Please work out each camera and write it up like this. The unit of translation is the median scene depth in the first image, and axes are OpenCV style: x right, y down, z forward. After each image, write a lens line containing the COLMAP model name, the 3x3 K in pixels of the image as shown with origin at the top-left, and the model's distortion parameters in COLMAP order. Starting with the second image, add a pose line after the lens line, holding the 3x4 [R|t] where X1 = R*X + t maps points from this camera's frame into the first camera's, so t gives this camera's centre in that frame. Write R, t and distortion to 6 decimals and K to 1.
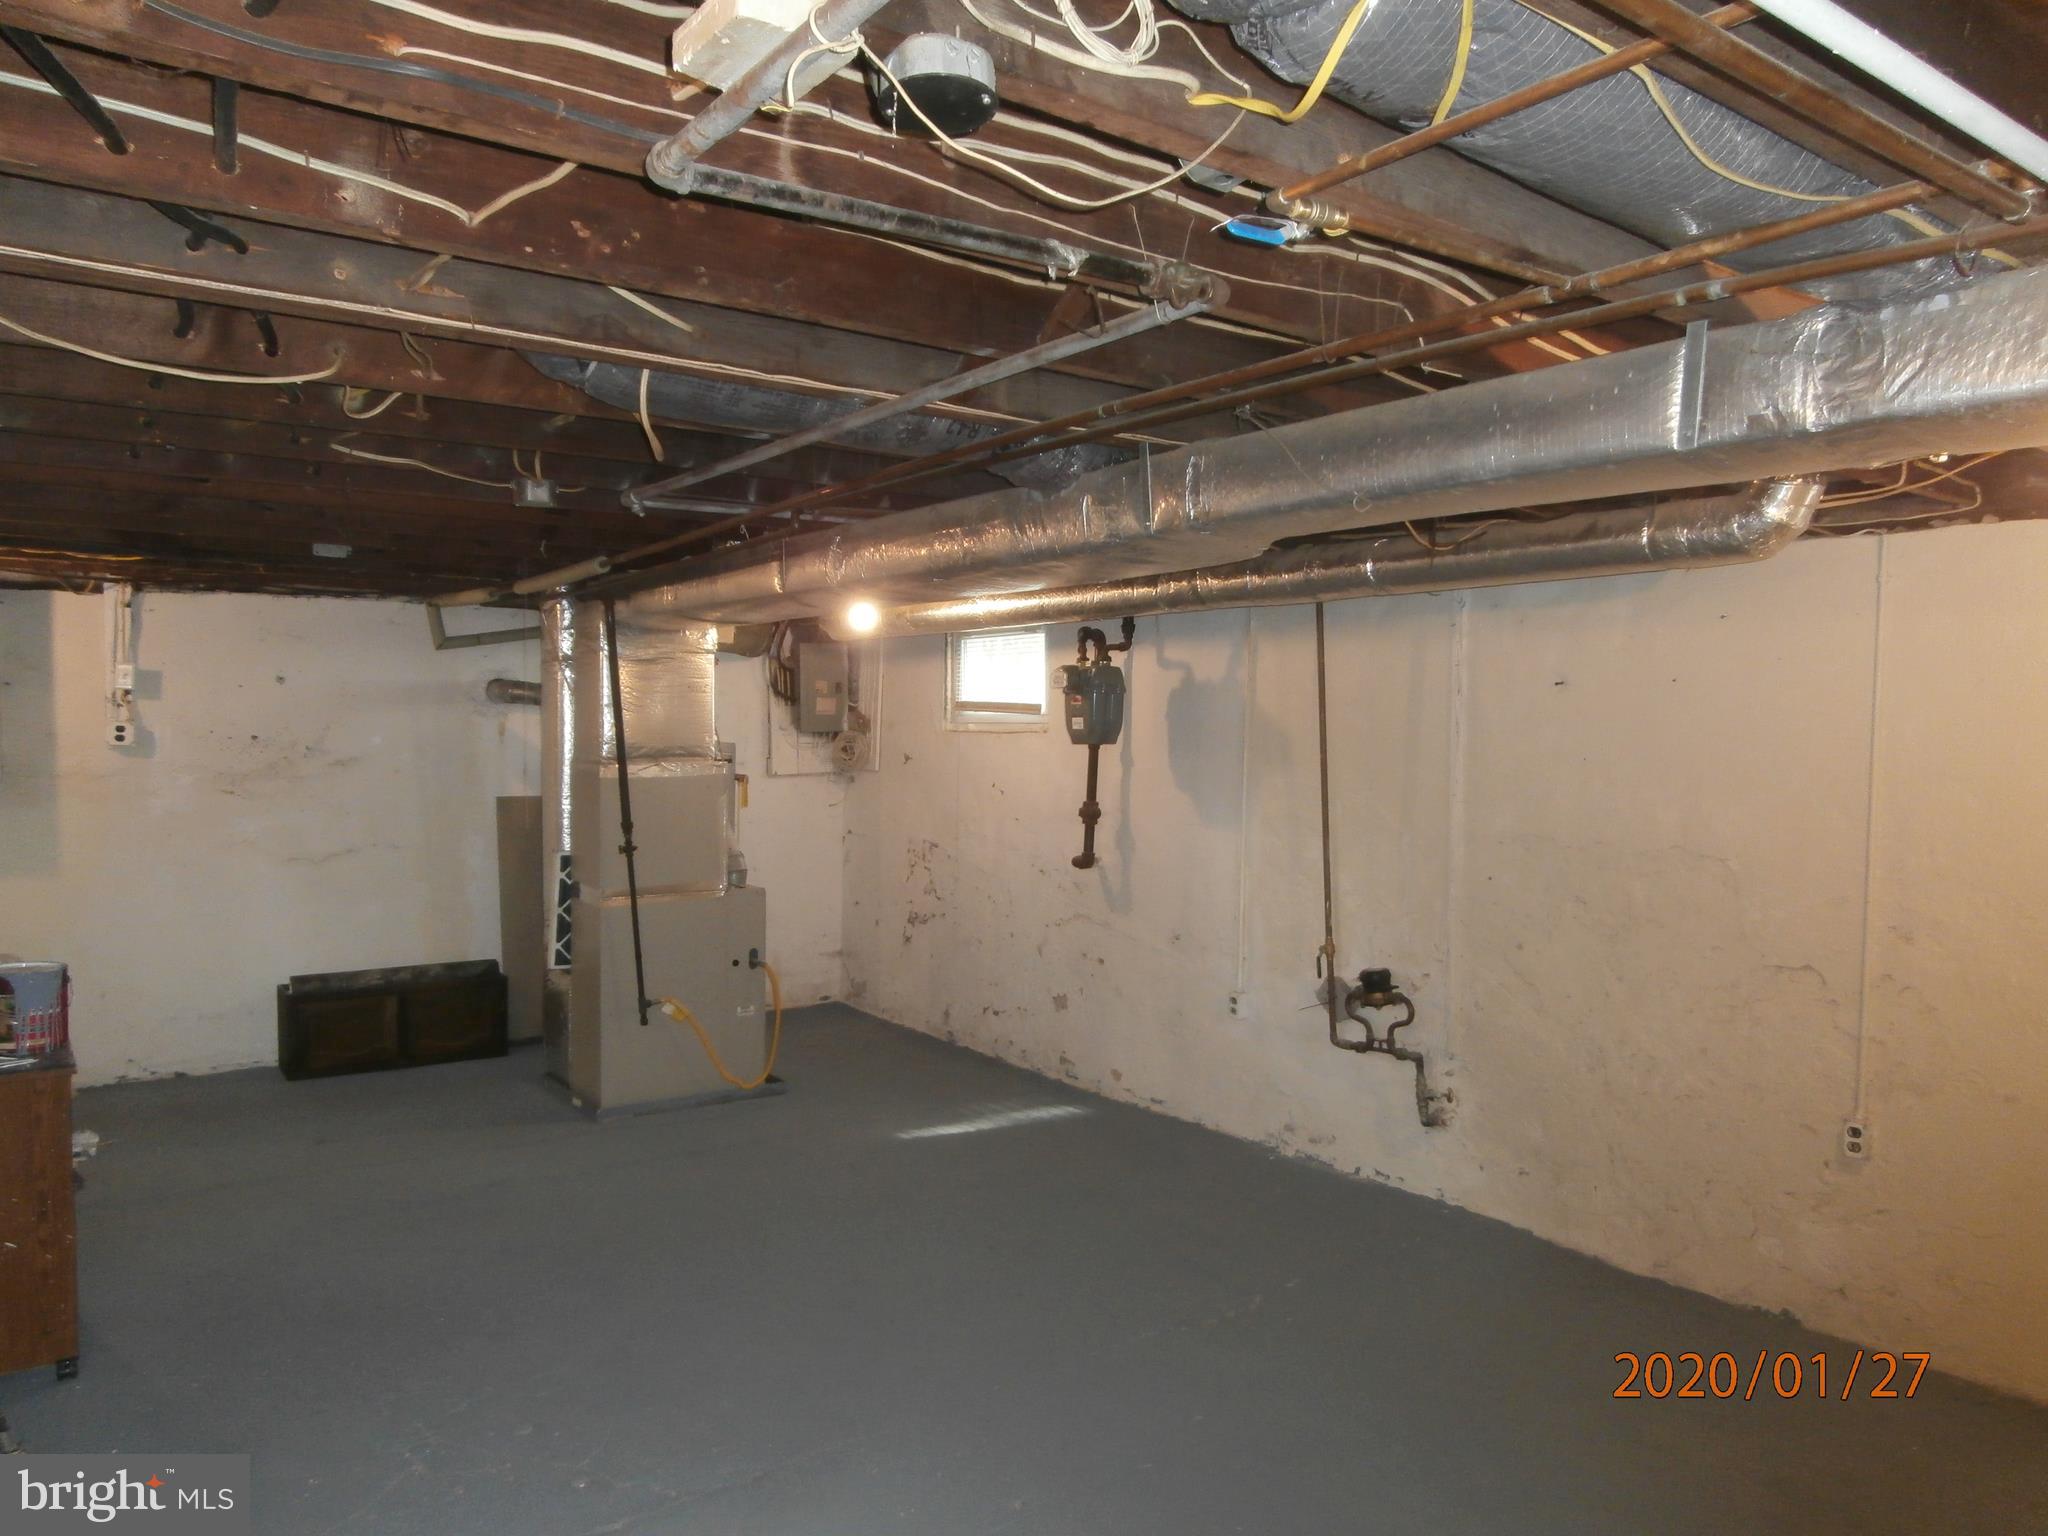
lens RADIAL K [[1420.2, 0, 1022.4], [0, 1420.2, 813.0], [0, 0, 1]] dist [-0.026043, 0.003077]
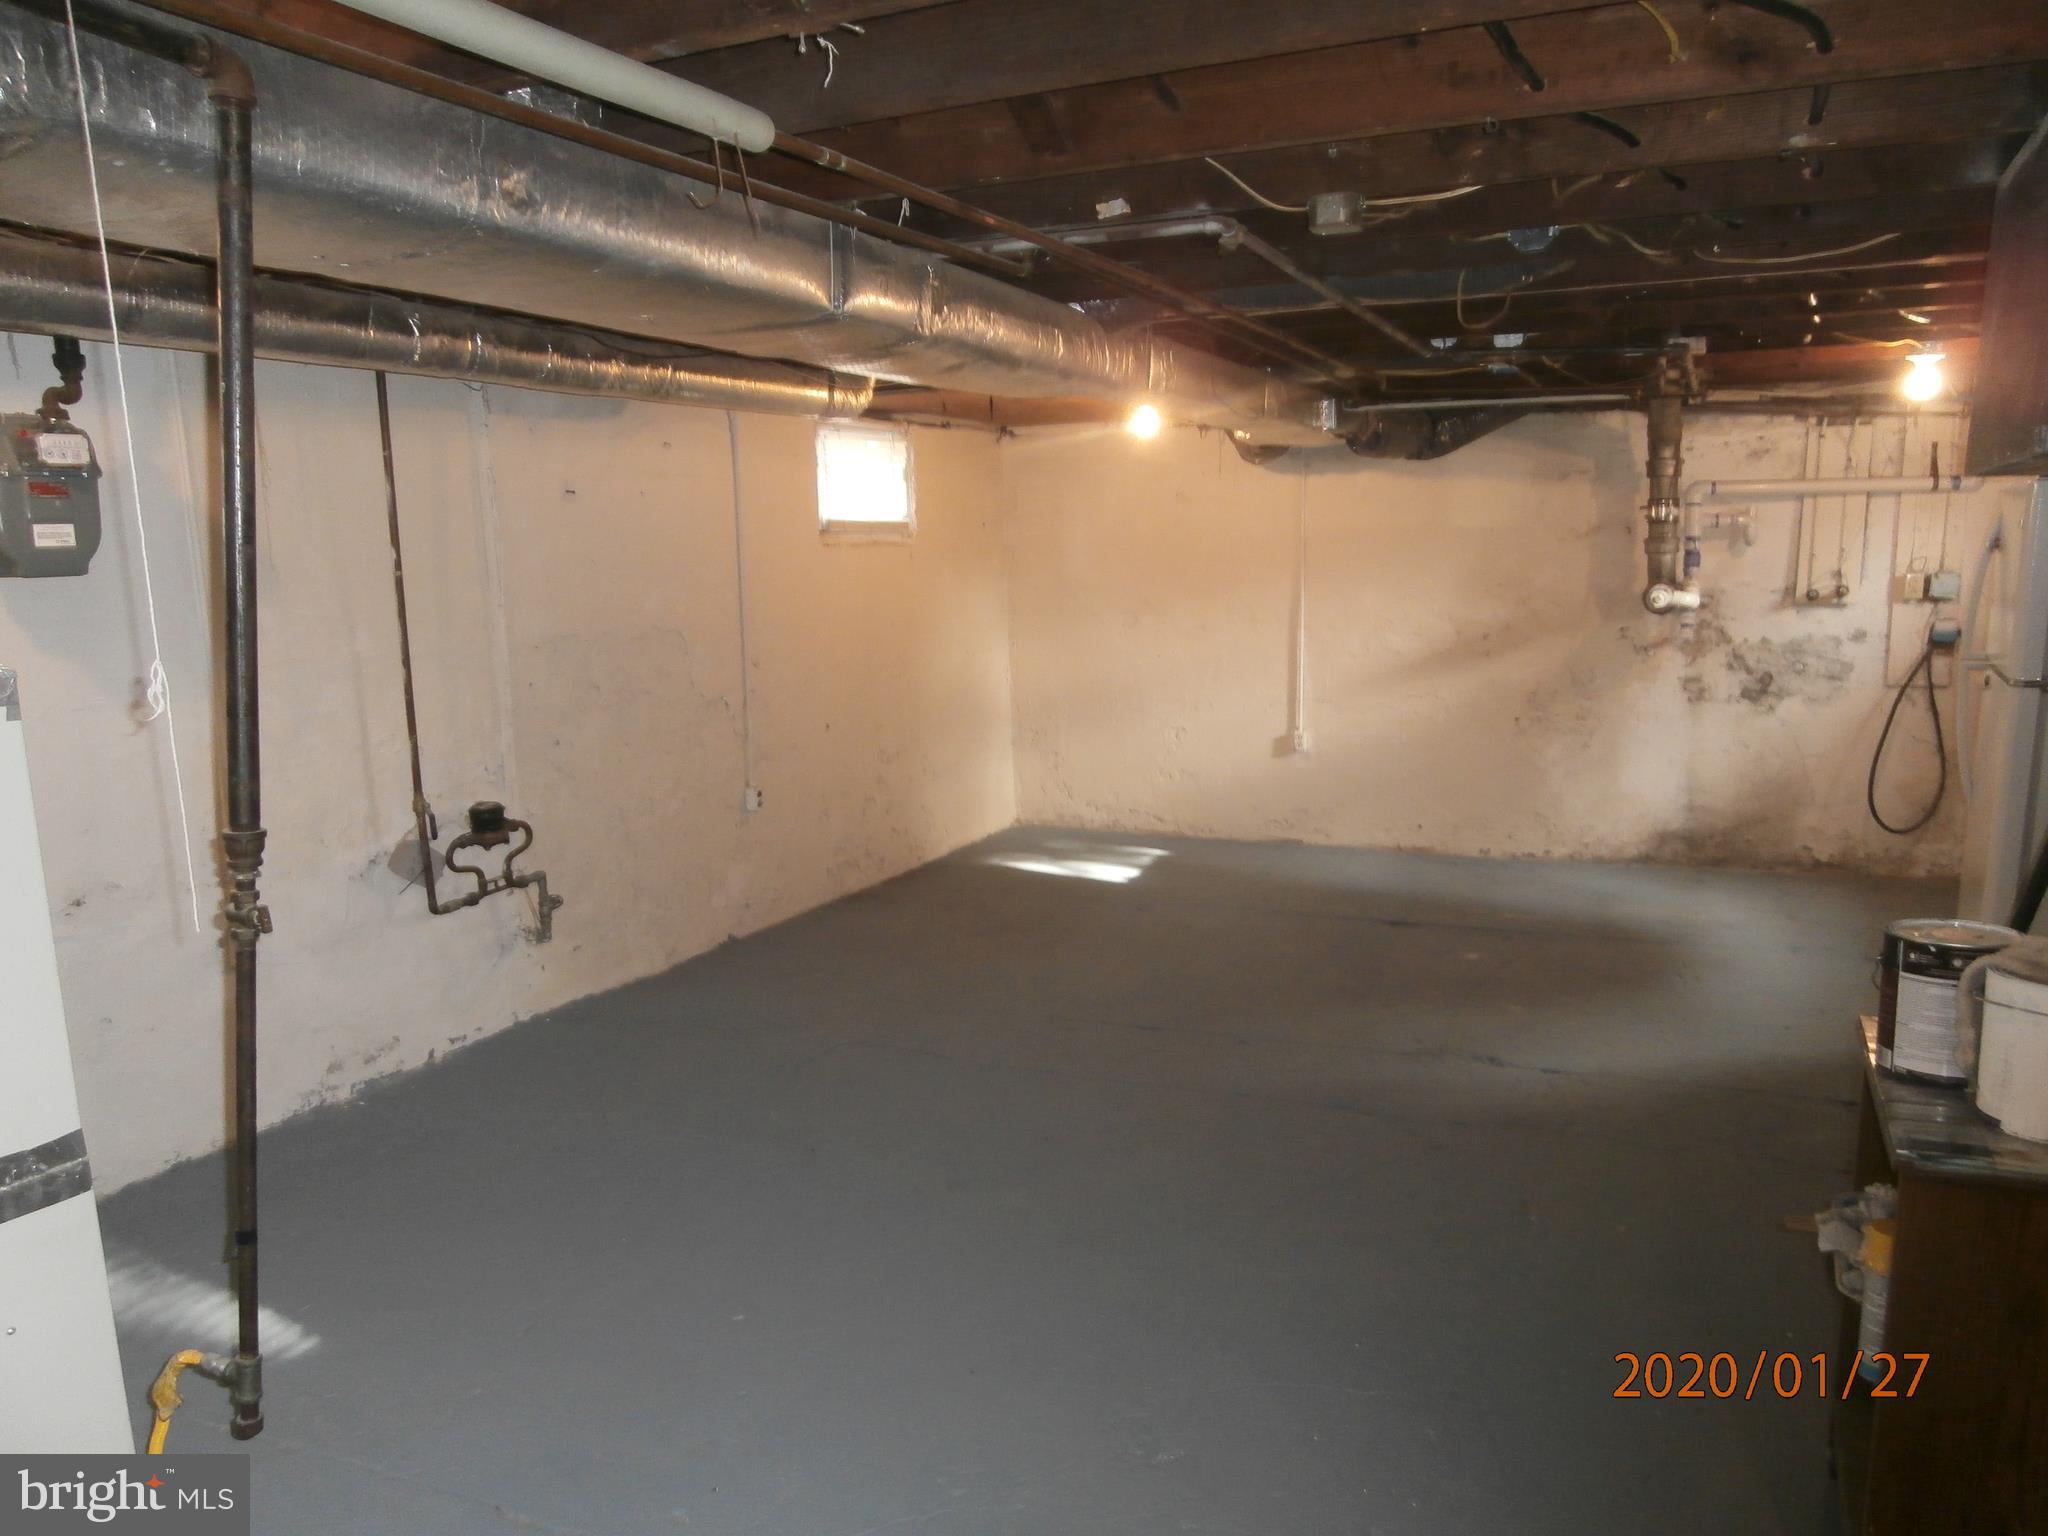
lens RADIAL K [[1420.2, 0, 1022.4], [0, 1420.2, 813.0], [0, 0, 1]] dist [-0.026043, 0.003077]
pose [[-0.472930, -0.163146, 0.865864, -0.692058], [0.065731, 0.973437, 0.219317, -0.059680], [-0.878645, 0.160636, -0.449644, 1.102050]]
